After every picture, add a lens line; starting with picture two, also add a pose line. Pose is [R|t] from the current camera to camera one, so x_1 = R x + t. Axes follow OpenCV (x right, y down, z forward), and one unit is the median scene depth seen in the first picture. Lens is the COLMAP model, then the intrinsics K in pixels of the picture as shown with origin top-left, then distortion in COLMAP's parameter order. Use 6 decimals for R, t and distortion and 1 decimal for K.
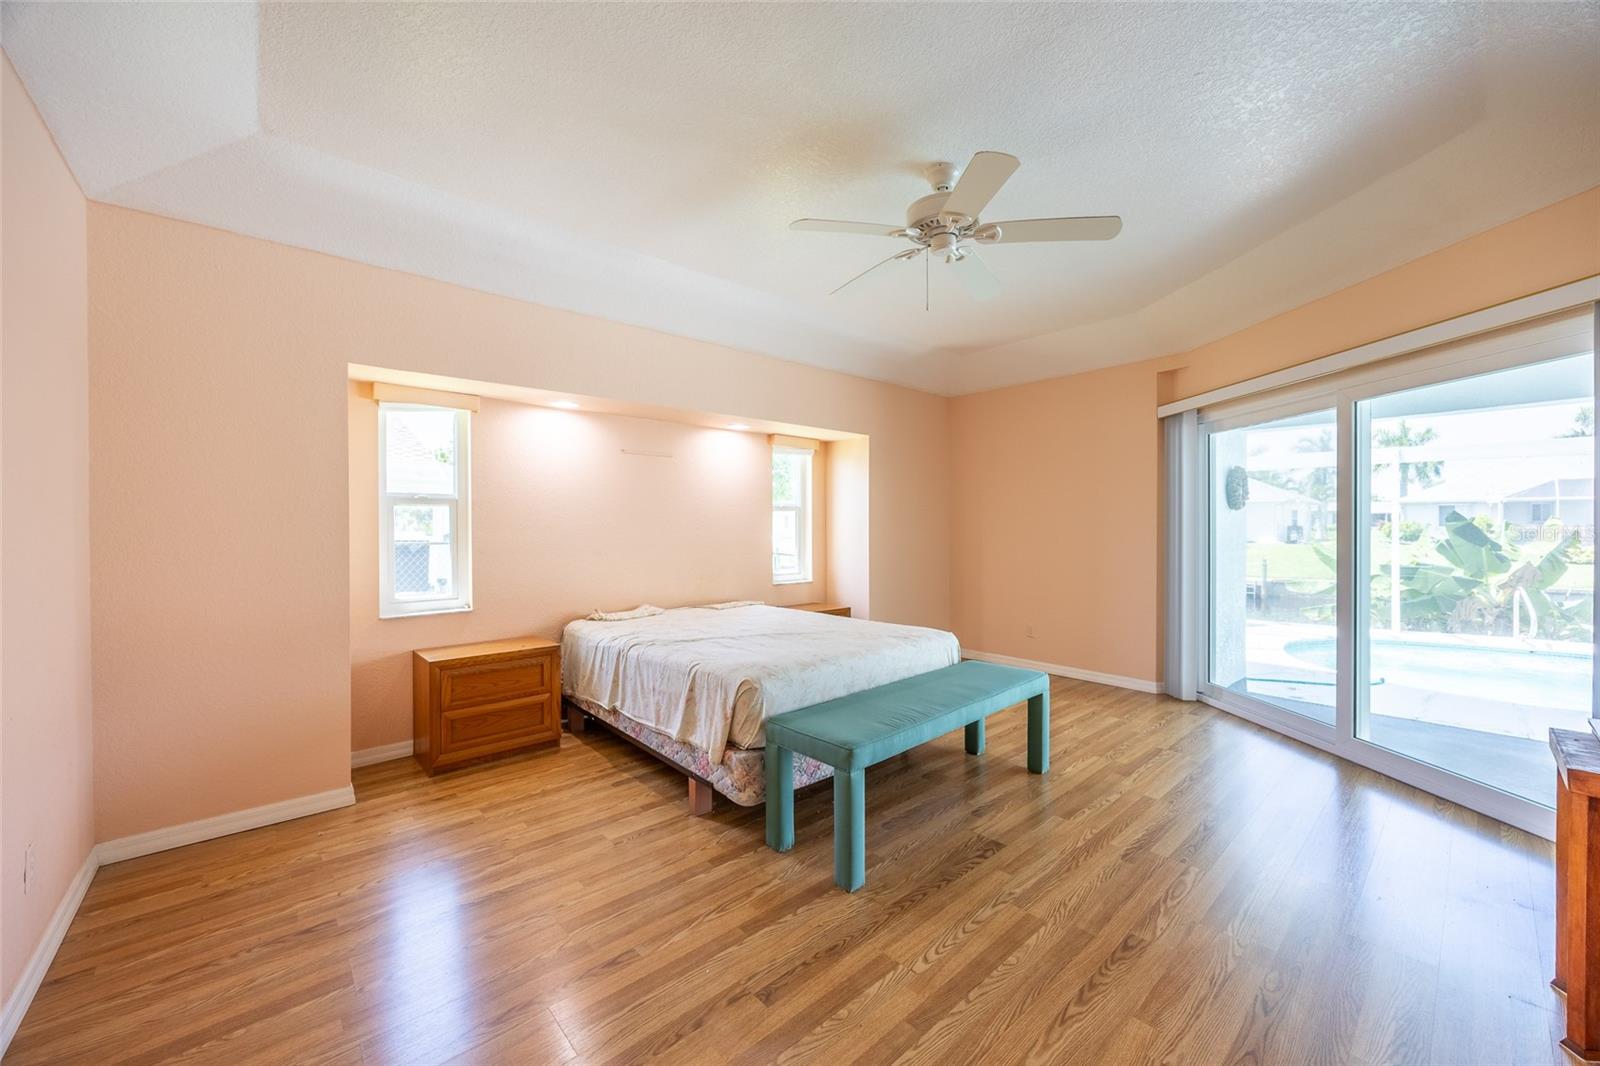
lens RADIAL K [[617.7, 0, 771.2], [0, 617.7, 527.6], [0, 0, 1]] dist [0.002703, 0.000005]
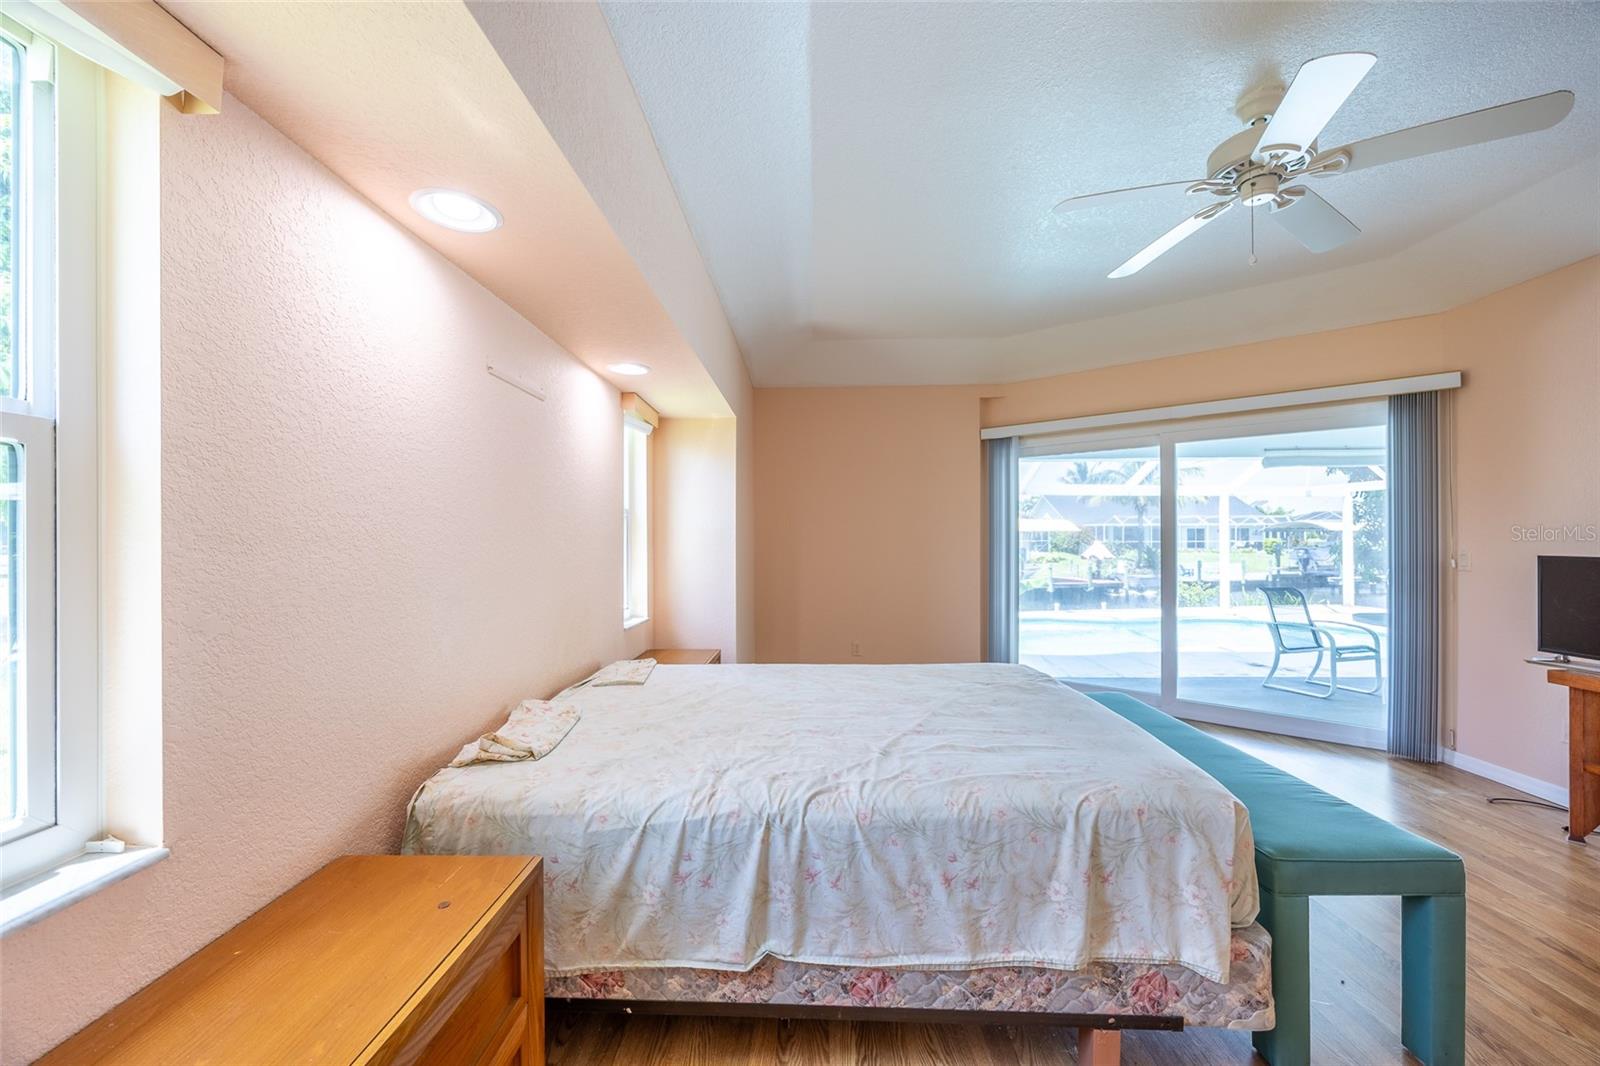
lens RADIAL K [[617.7, 0, 799.7], [0, 617.7, 542.6], [0, 0, 1]] dist [0.002703, 0.000005]
pose [[0.666308, -0.002163, 0.745673, -0.556286], [0.002234, 0.999997, 0.000904, 0.005469], [-0.745673, 0.001064, 0.666311, 0.701566]]
